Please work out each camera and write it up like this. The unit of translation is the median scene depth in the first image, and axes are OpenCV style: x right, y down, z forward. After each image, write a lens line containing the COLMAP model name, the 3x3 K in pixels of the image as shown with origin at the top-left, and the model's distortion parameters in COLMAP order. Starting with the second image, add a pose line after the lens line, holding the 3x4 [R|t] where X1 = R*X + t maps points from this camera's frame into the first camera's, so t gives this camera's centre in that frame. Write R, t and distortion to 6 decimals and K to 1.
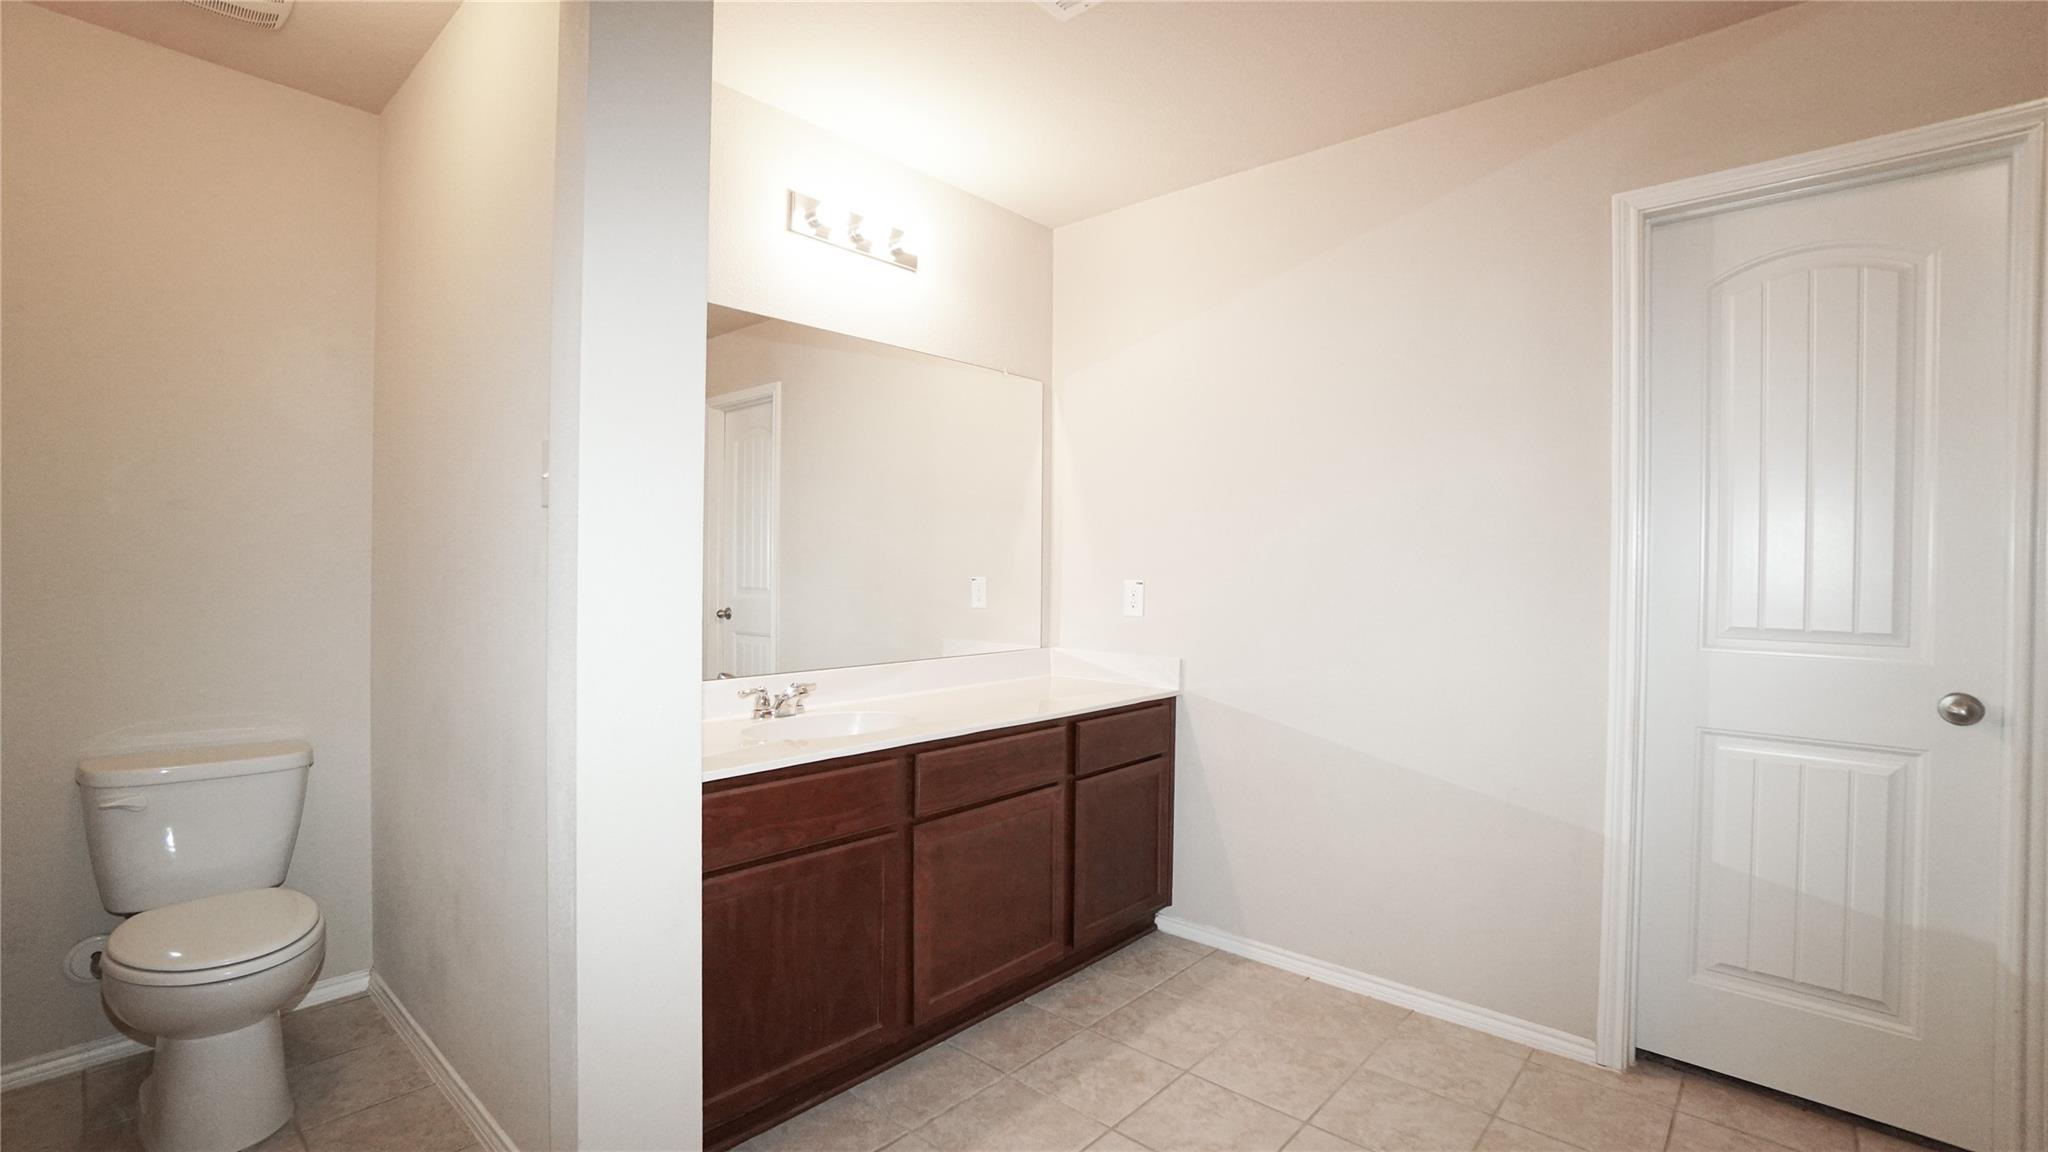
lens RADIAL K [[940.2, 0, 1024.0], [0, 940.2, 576.0], [0, 0, 1]] dist [-0.002785, 0.011996]
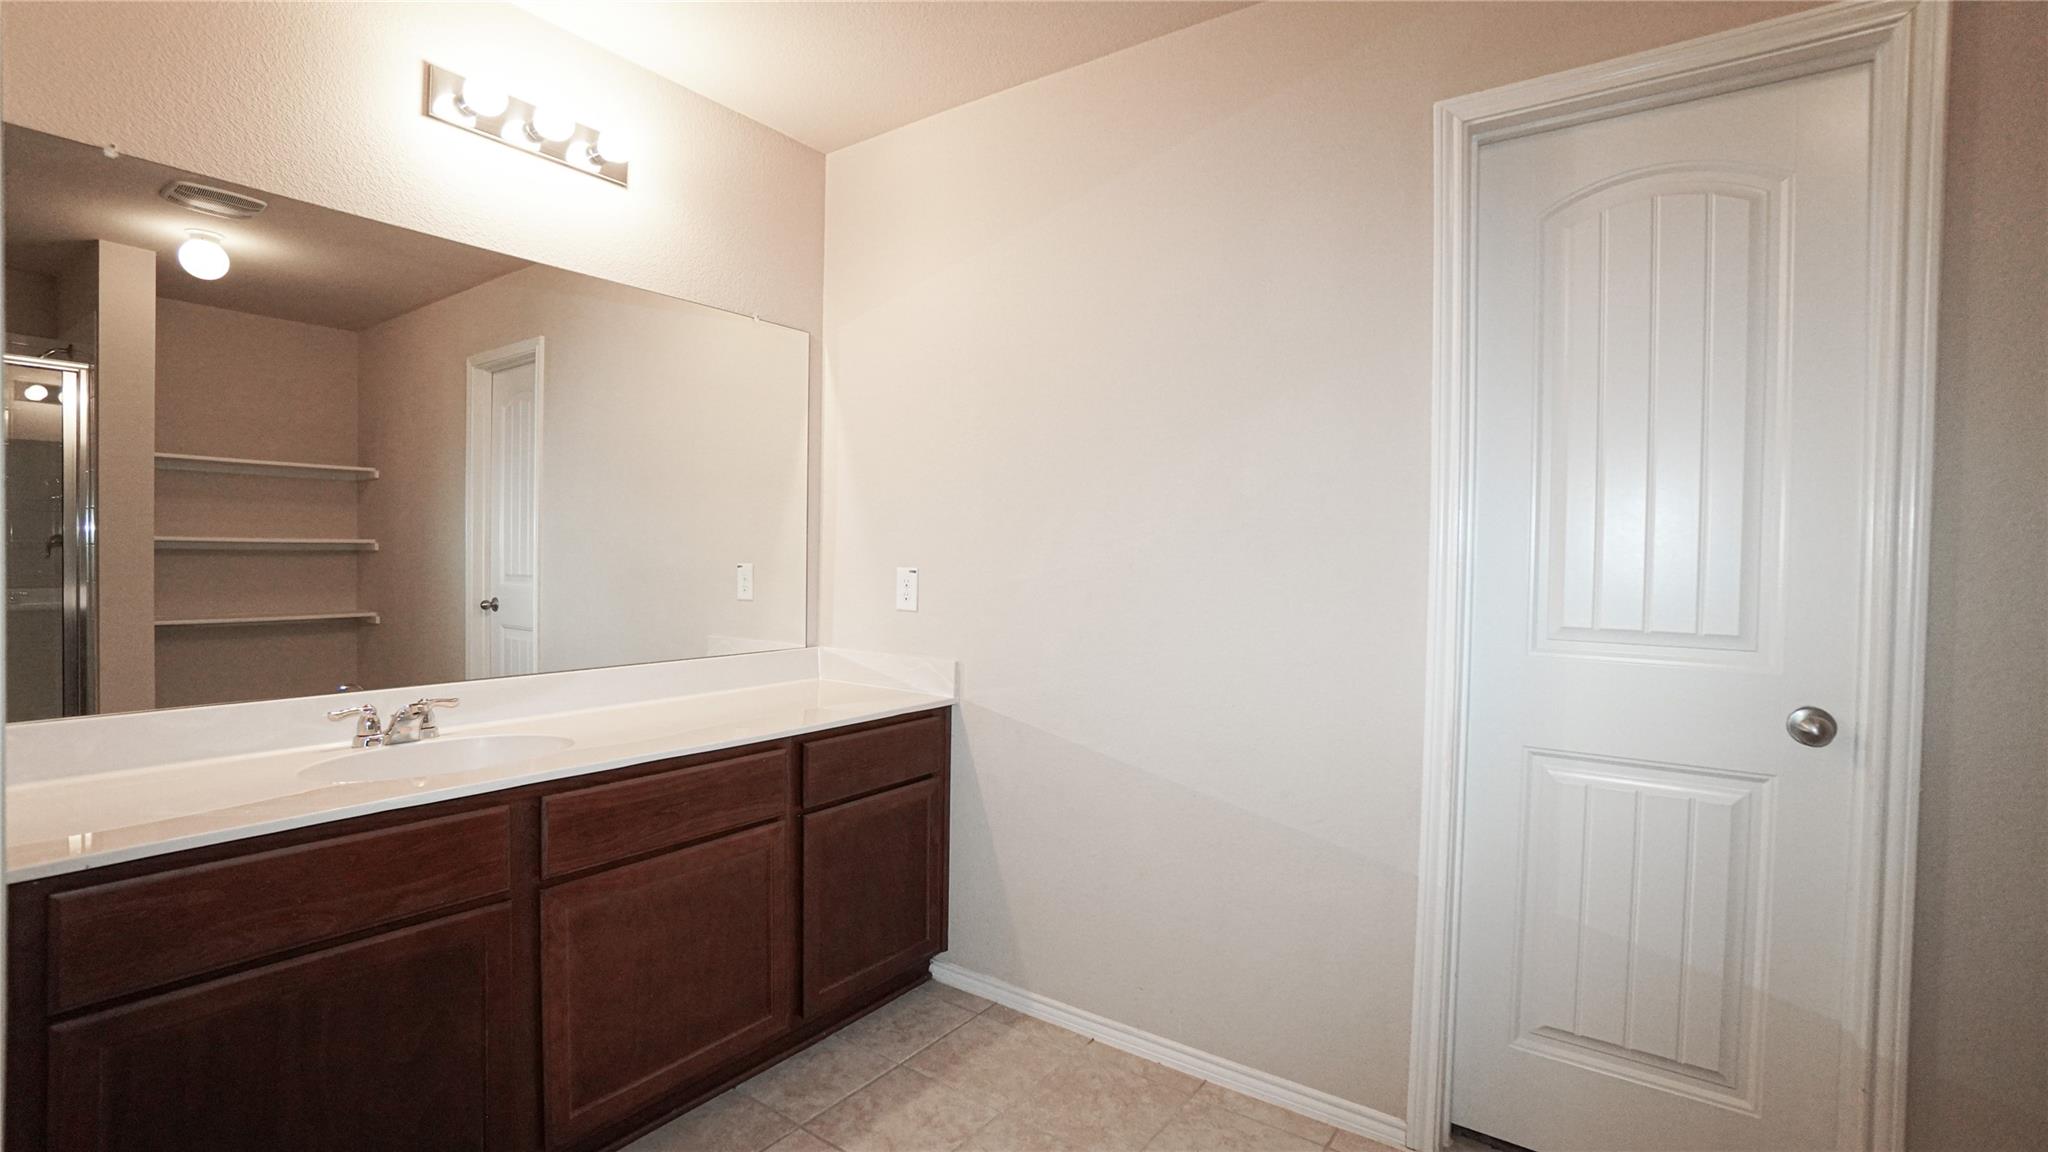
lens RADIAL K [[933.7, 0, 1006.4], [0, 933.7, 574.2], [0, 0, 1]] dist [-0.002691, 0.000337]
pose [[0.996676, 0.003441, 0.081394, 0.172563], [-0.004377, 0.999926, 0.011327, 0.000259], [-0.081349, -0.011646, 0.996618, 0.195280]]
